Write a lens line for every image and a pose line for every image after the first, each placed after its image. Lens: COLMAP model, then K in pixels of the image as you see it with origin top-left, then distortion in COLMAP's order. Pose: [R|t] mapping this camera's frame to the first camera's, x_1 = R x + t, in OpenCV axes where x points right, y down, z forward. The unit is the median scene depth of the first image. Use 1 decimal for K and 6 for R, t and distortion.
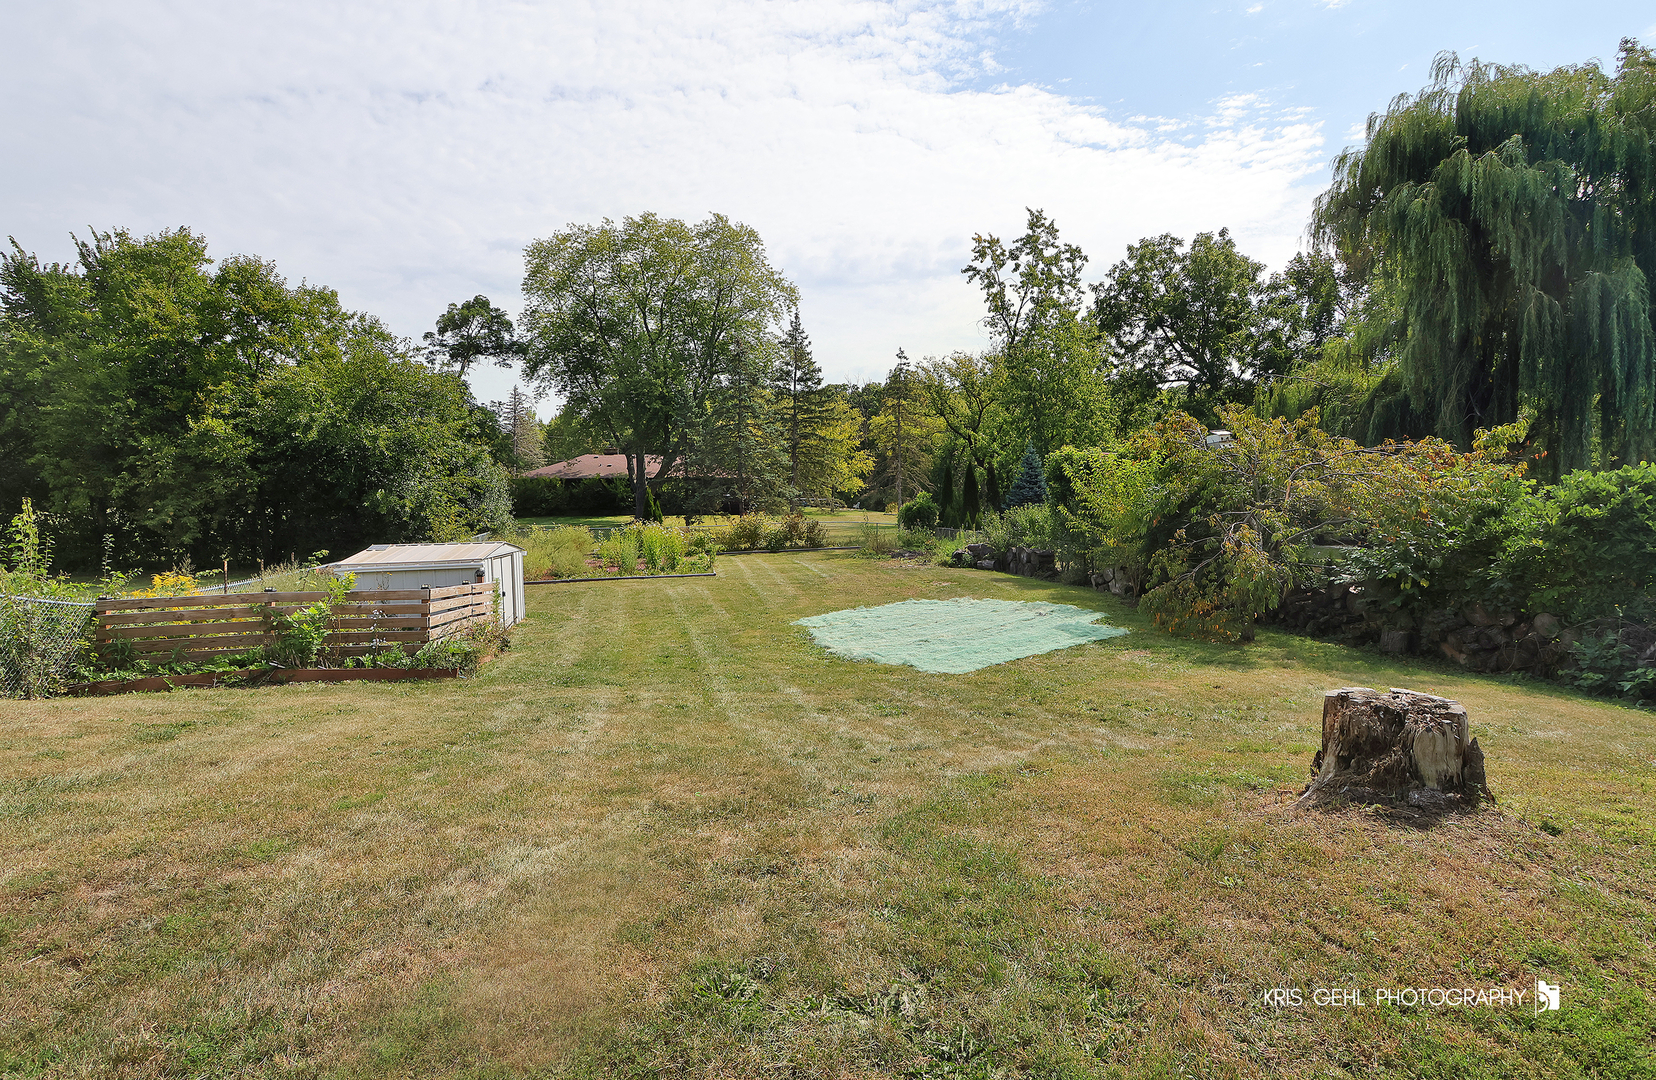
lens RADIAL K [[781.2, 0, 827.8], [0, 781.2, 518.3], [0, 0, 1]] dist [-0.025493, 0.007421]
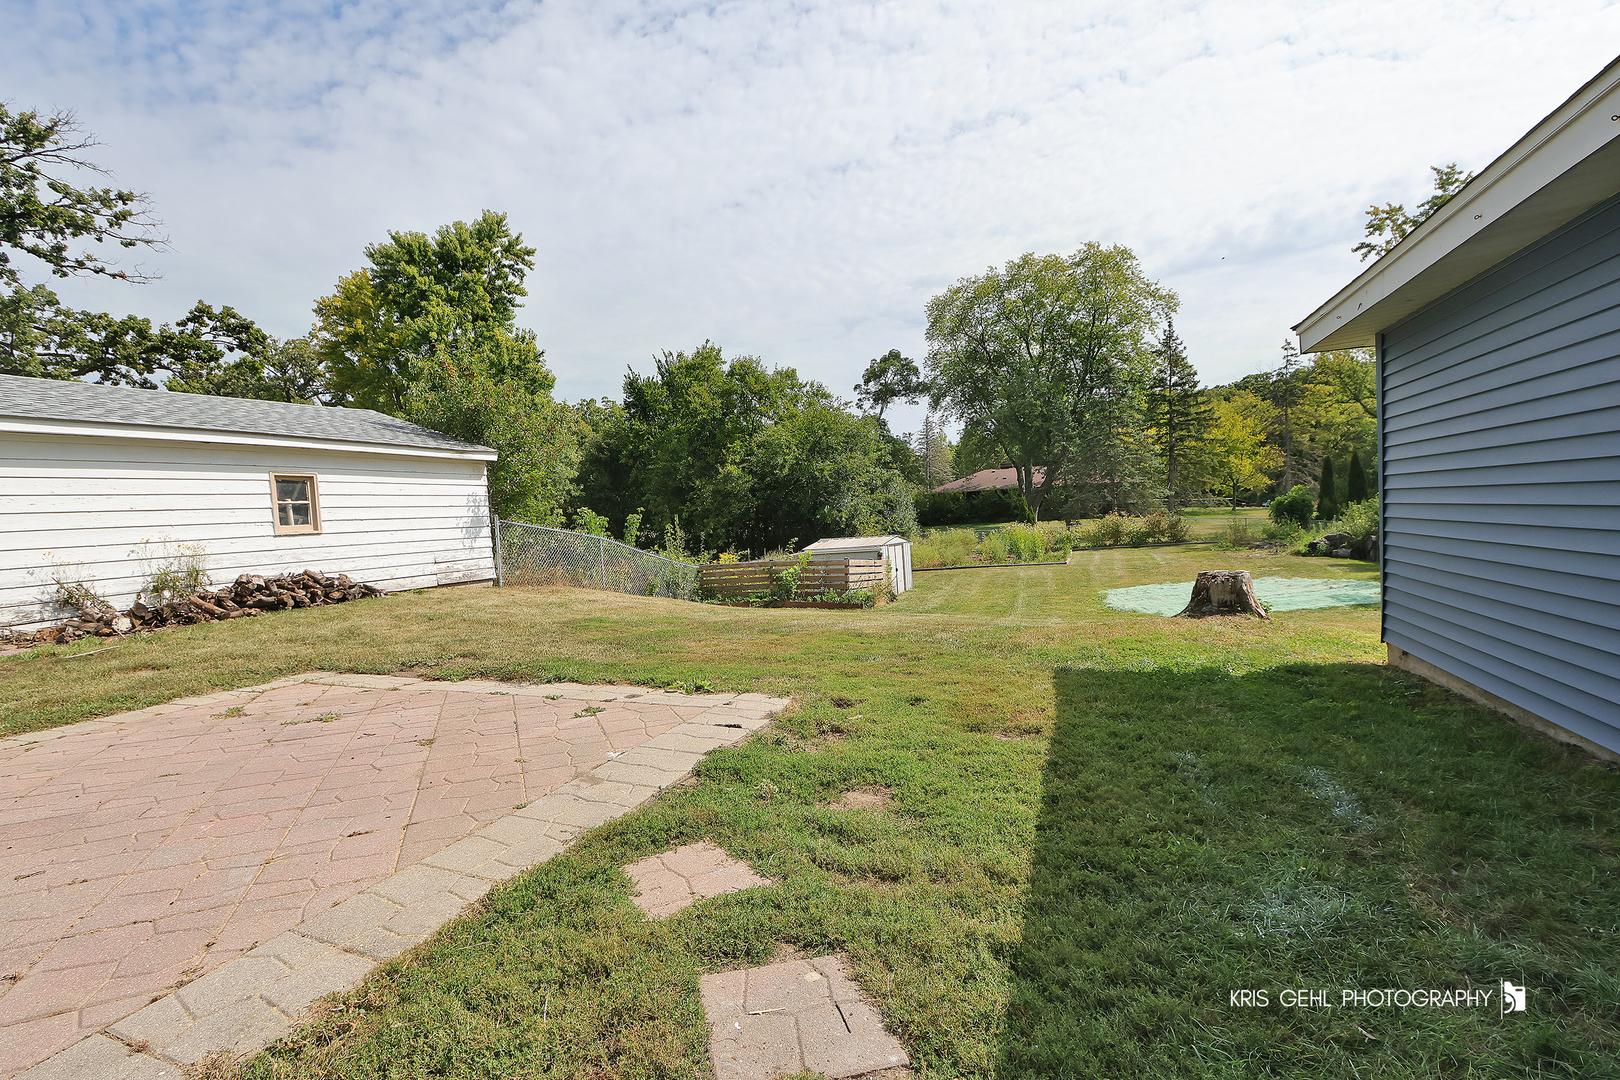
lens RADIAL K [[755.3, 0, 789.0], [0, 755.3, 529.1], [0, 0, 1]] dist [-0.015709, 0.000617]
pose [[0.835822, -0.027840, -0.548294, 0.091823], [0.028126, 0.999573, -0.007879, 0.010251], [0.548279, -0.008836, 0.836249, -0.146803]]
